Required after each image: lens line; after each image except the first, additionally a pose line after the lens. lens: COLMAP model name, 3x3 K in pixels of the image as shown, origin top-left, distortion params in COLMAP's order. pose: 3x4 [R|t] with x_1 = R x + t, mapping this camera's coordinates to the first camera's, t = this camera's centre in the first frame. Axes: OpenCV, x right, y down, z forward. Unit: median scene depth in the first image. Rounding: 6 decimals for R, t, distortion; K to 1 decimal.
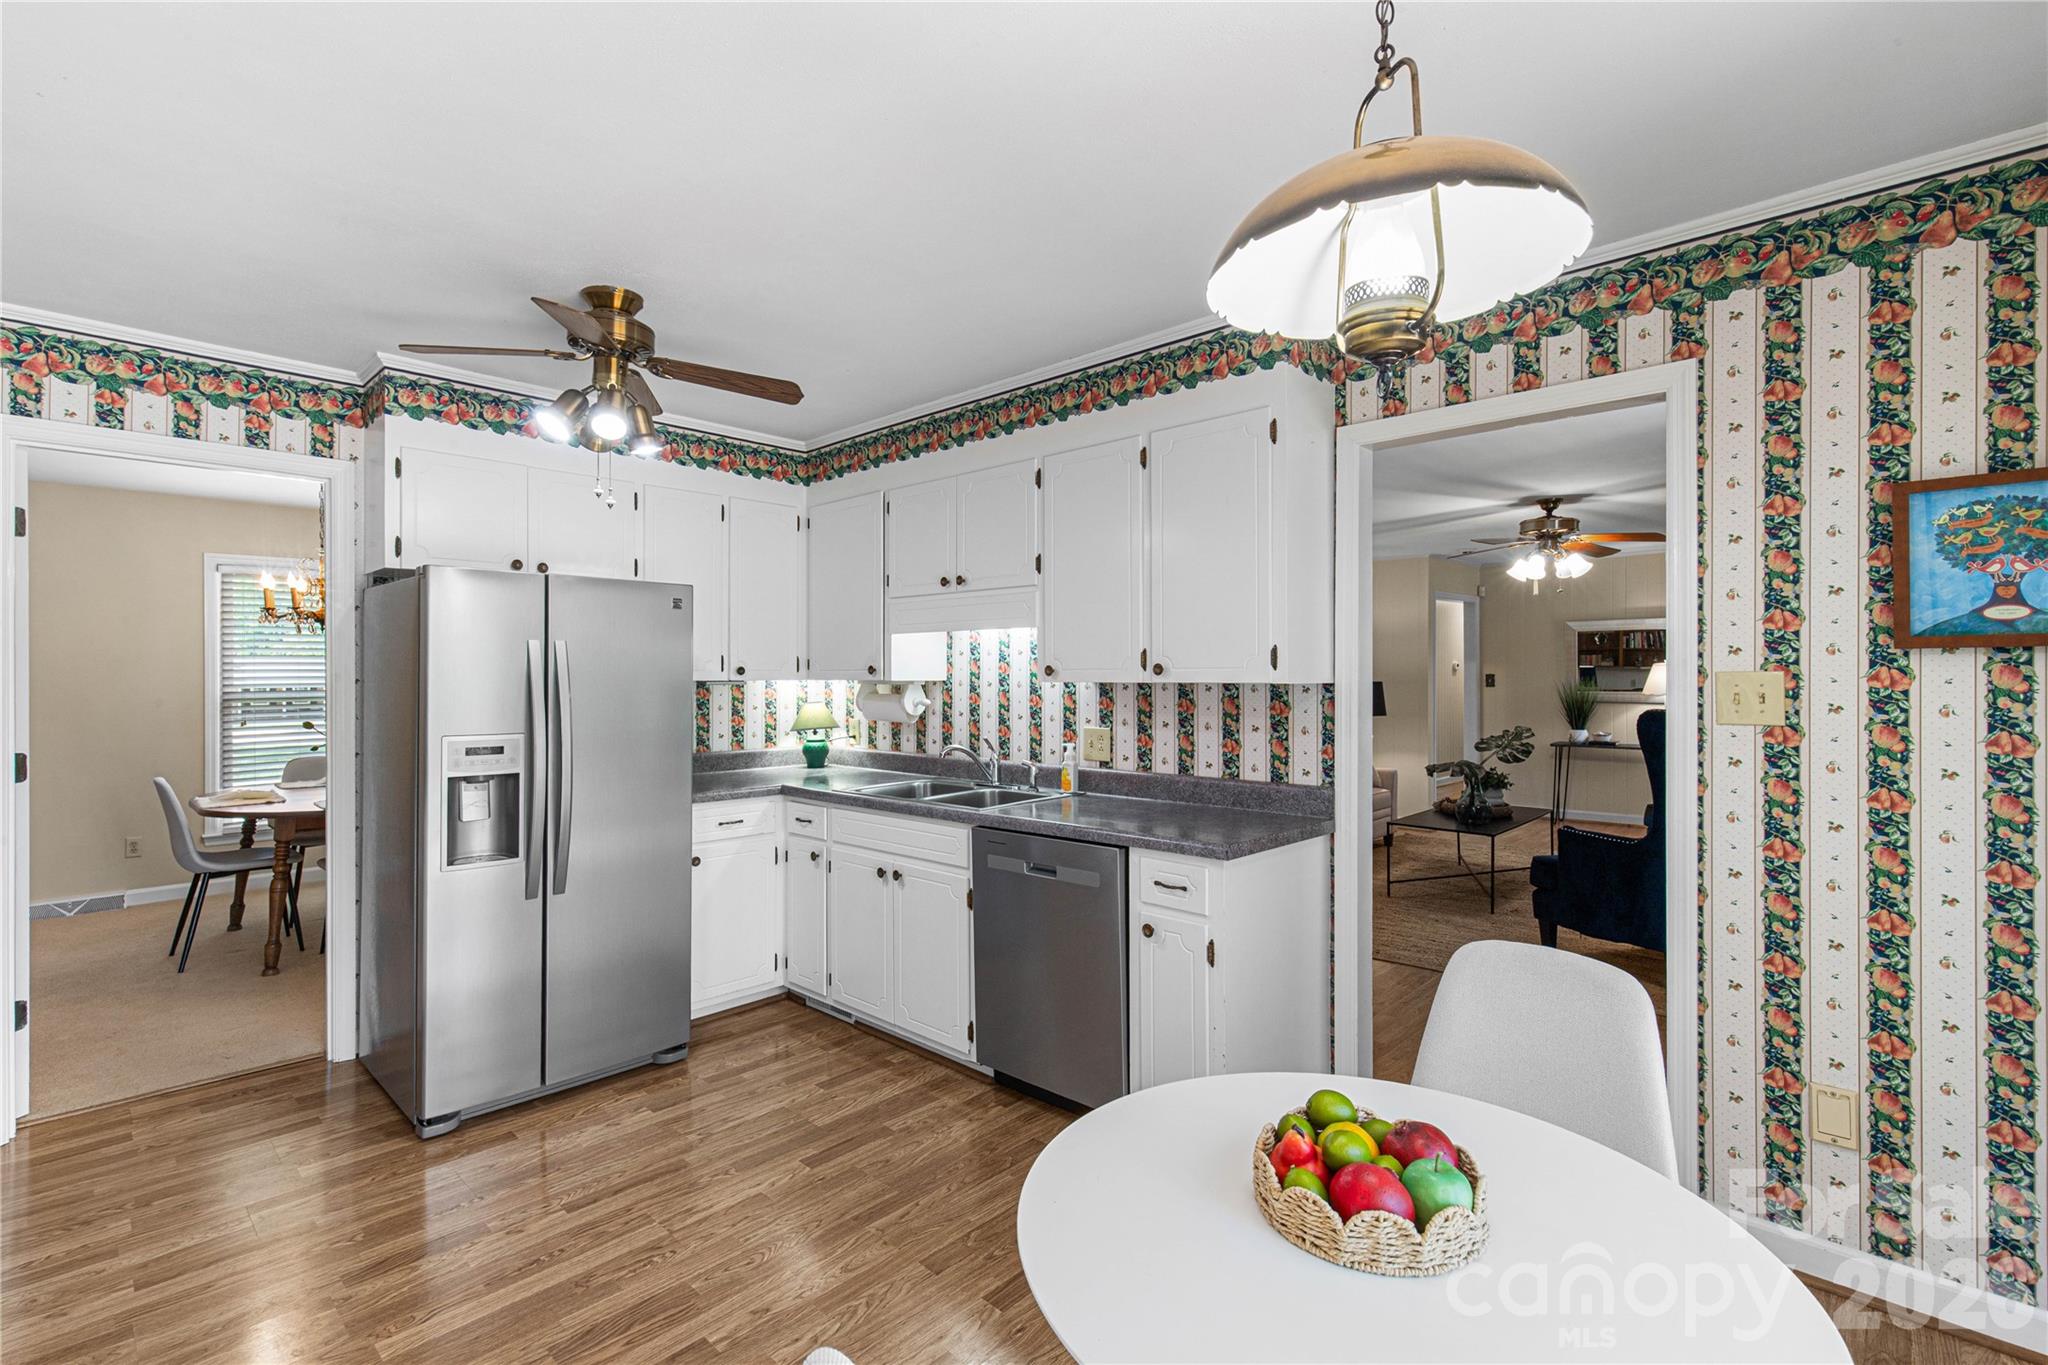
lens RADIAL K [[934.7, 0, 1014.7], [0, 934.7, 663.9], [0, 0, 1]] dist [0.003175, -0.000476]
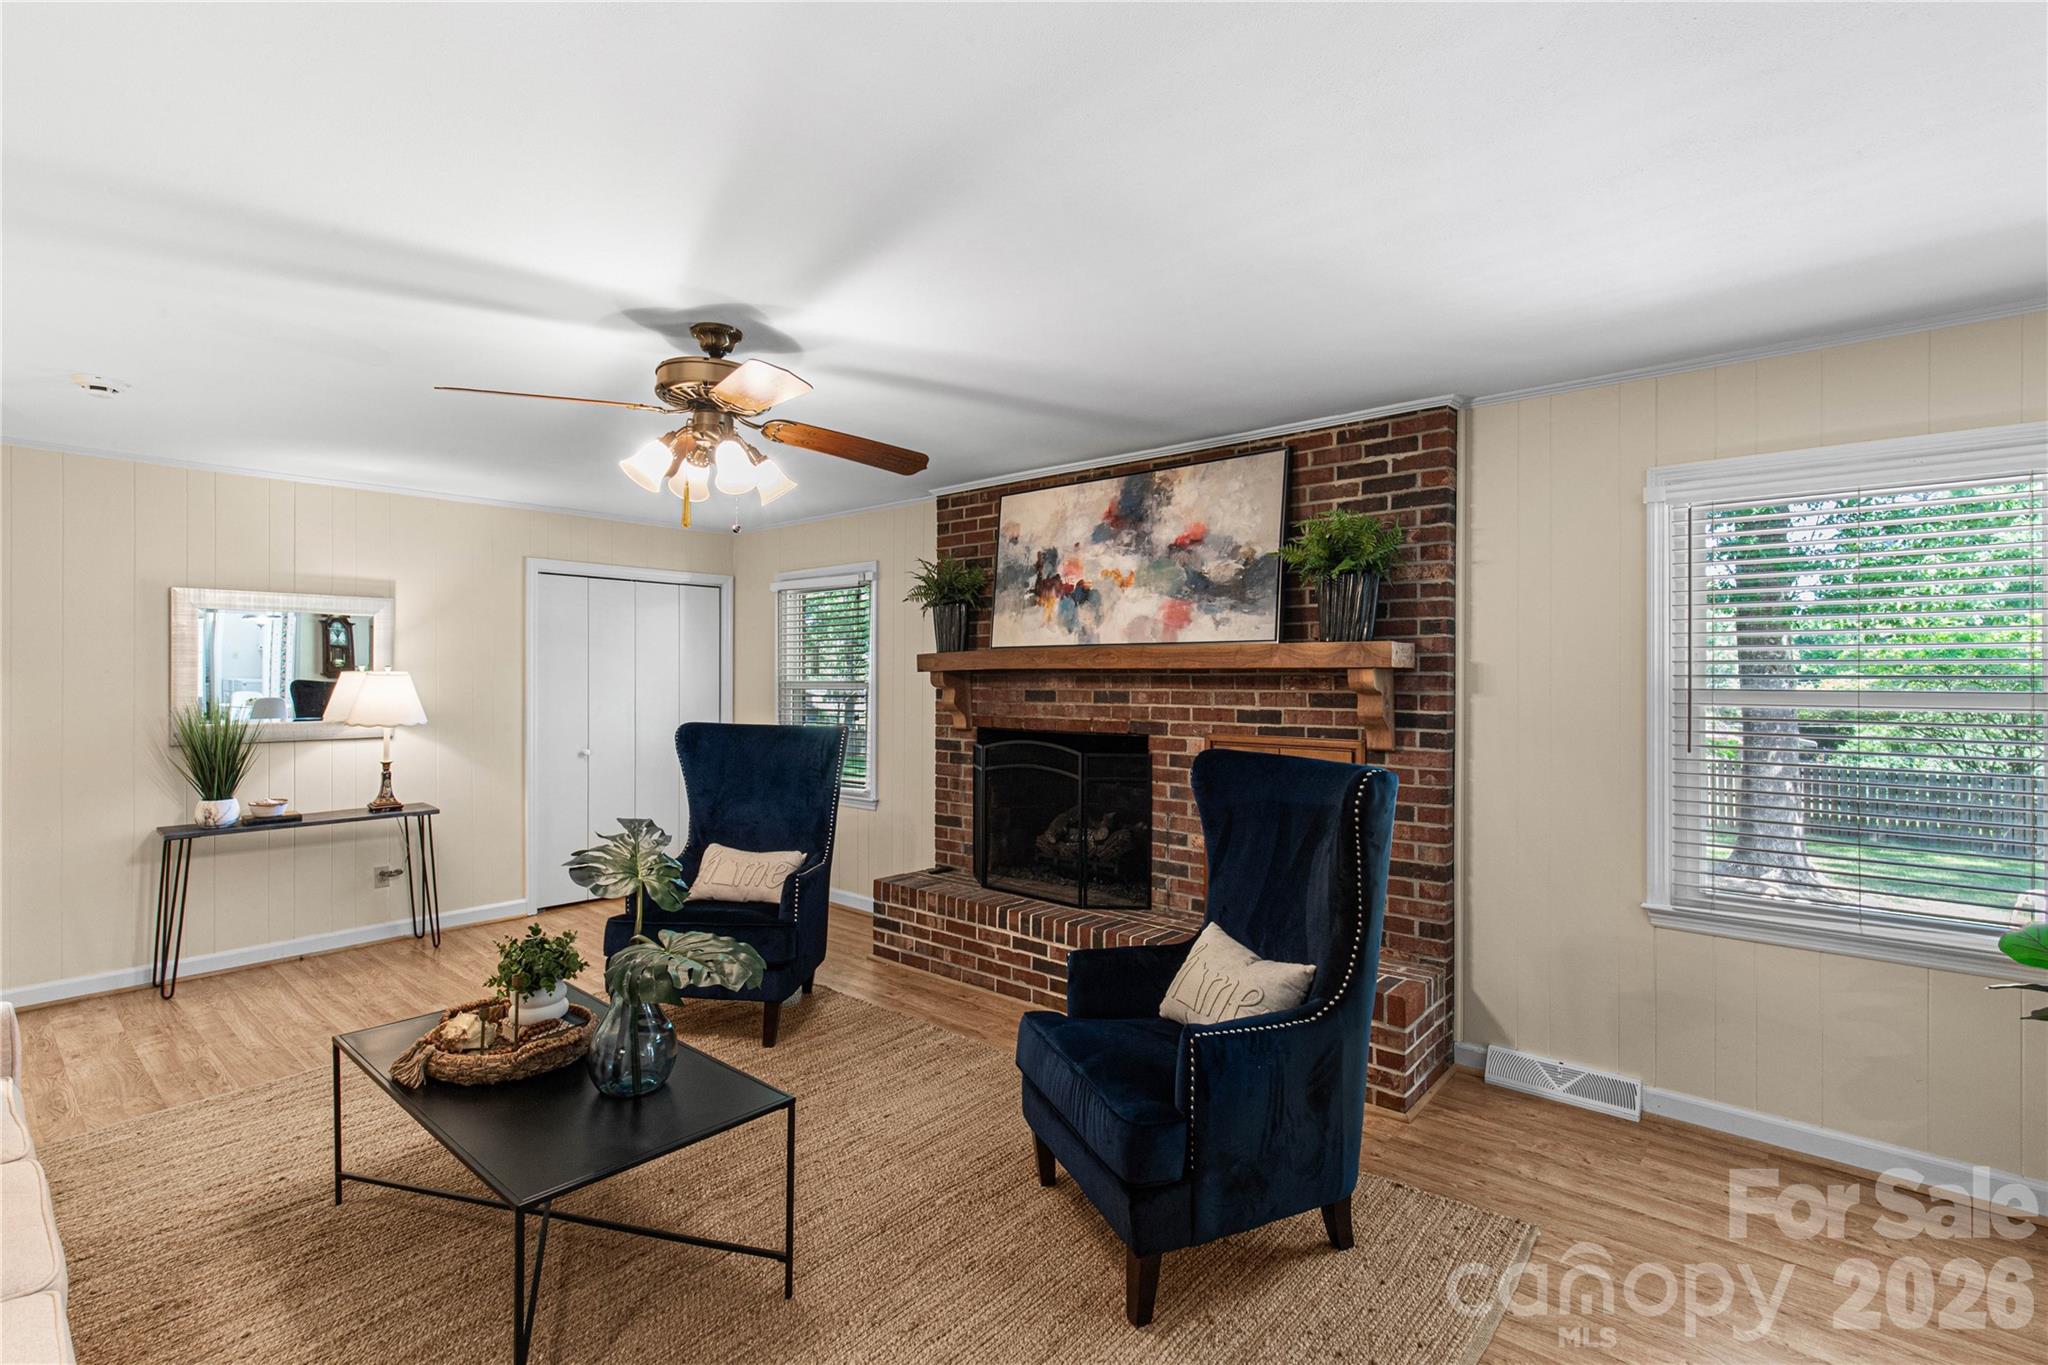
lens RADIAL K [[934.7, 0, 1042.0], [0, 934.7, 677.5], [0, 0, 1]] dist [0.003175, -0.000476]
pose [[-0.065907, -0.001187, 0.997825, 0.084243], [-0.012396, 0.999923, 0.000371, -0.003302], [-0.997749, -0.012345, -0.065917, 0.826123]]
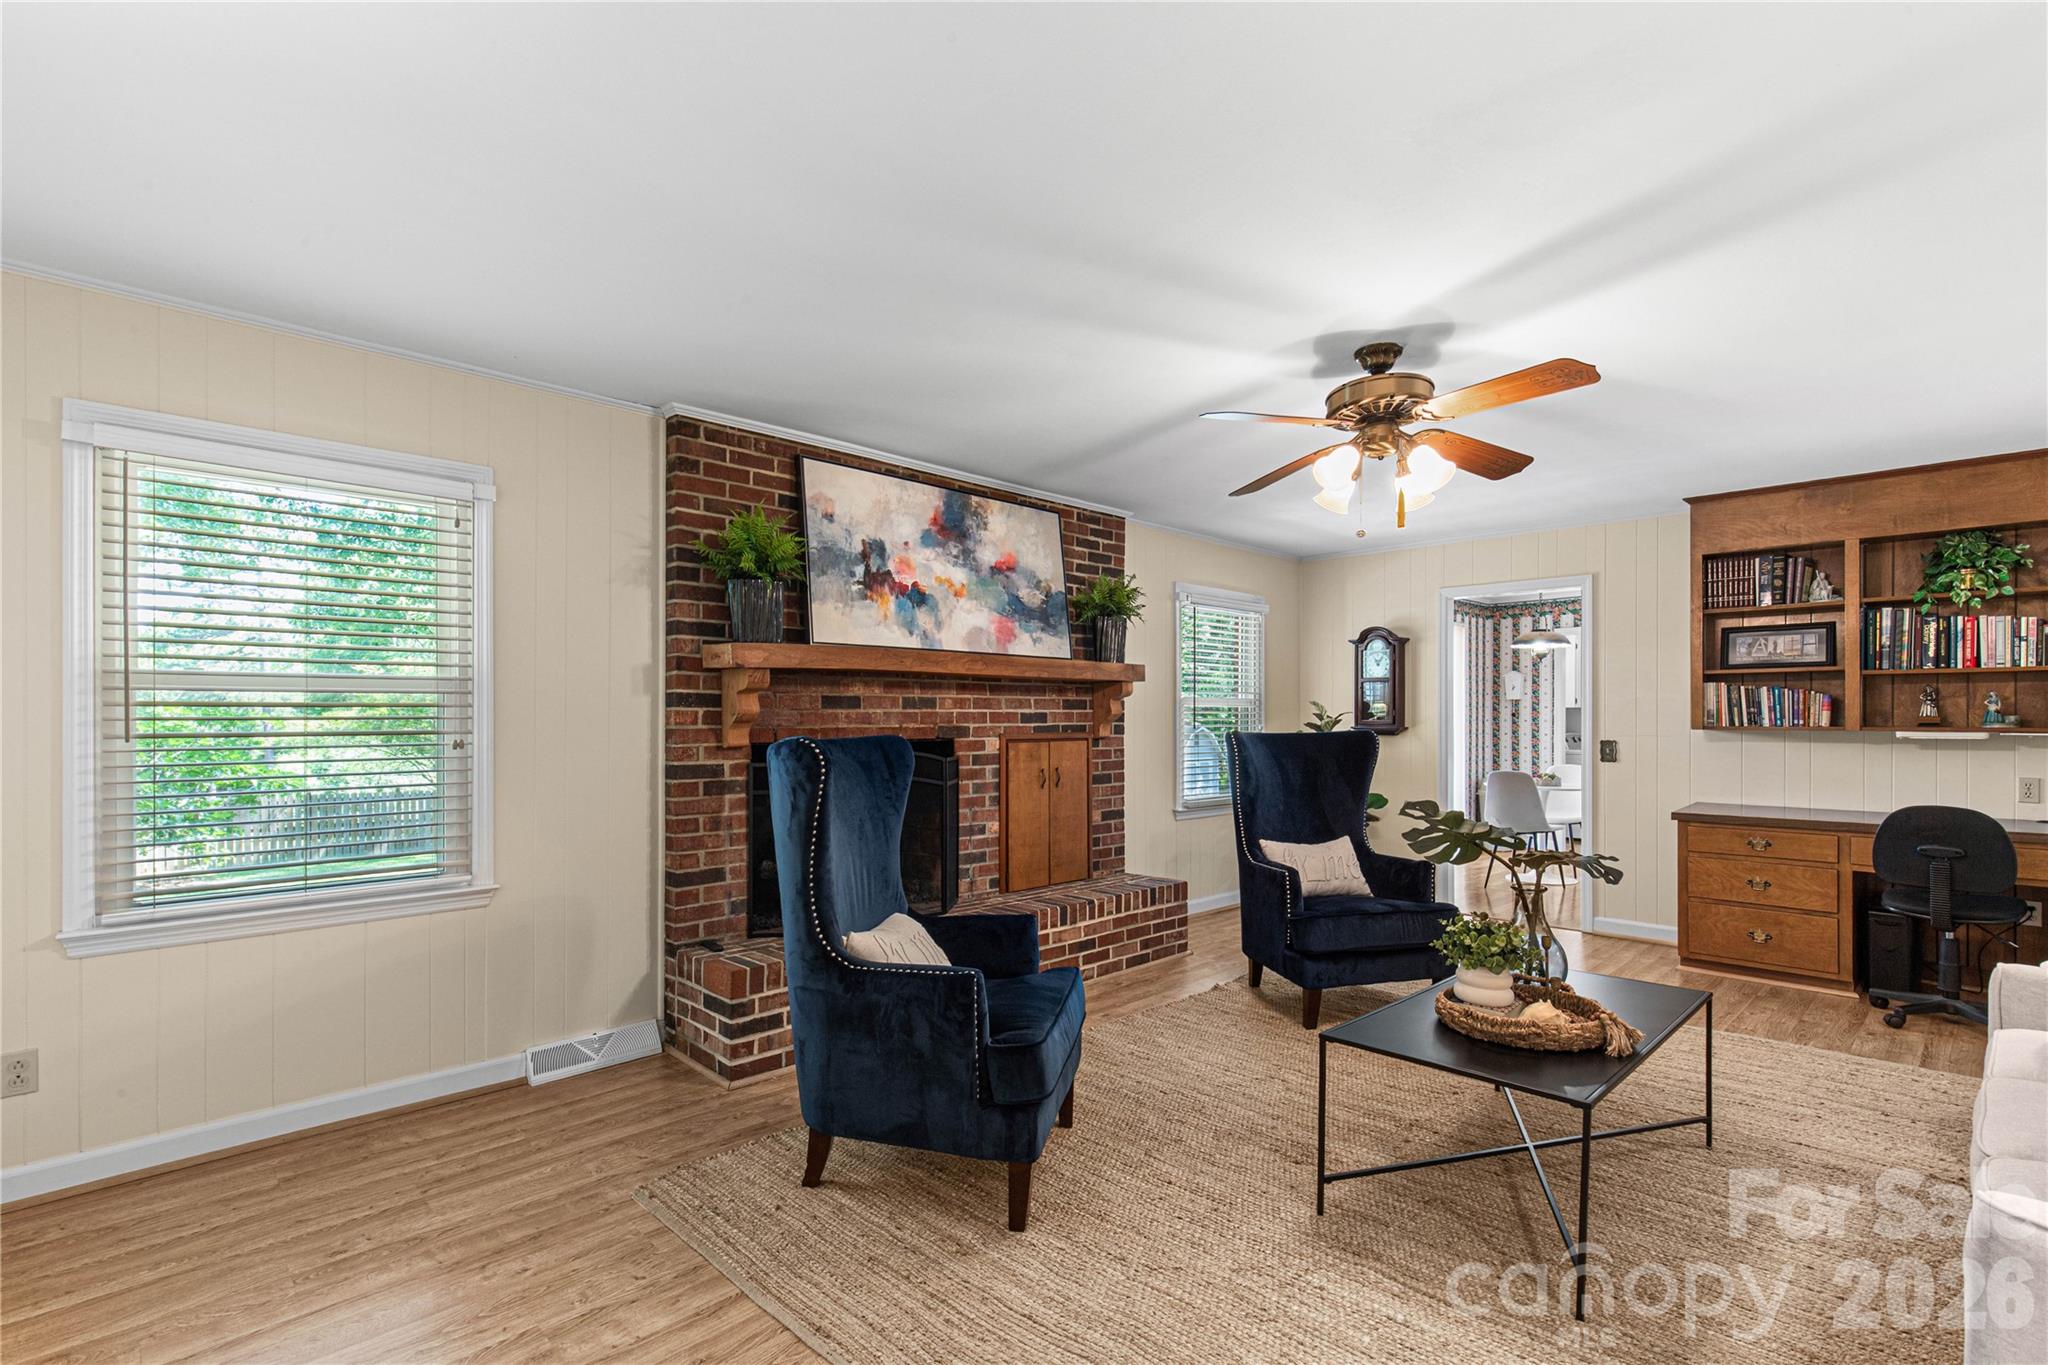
lens RADIAL K [[934.7, 0, 997.6], [0, 934.7, 721.5], [0, 0, 1]] dist [0.003175, -0.000476]
pose [[-0.998603, -0.000263, 0.052833, 0.726166], [-0.000620, 0.999977, -0.006744, 0.031795], [-0.052830, -0.006767, -0.998581, 1.465073]]
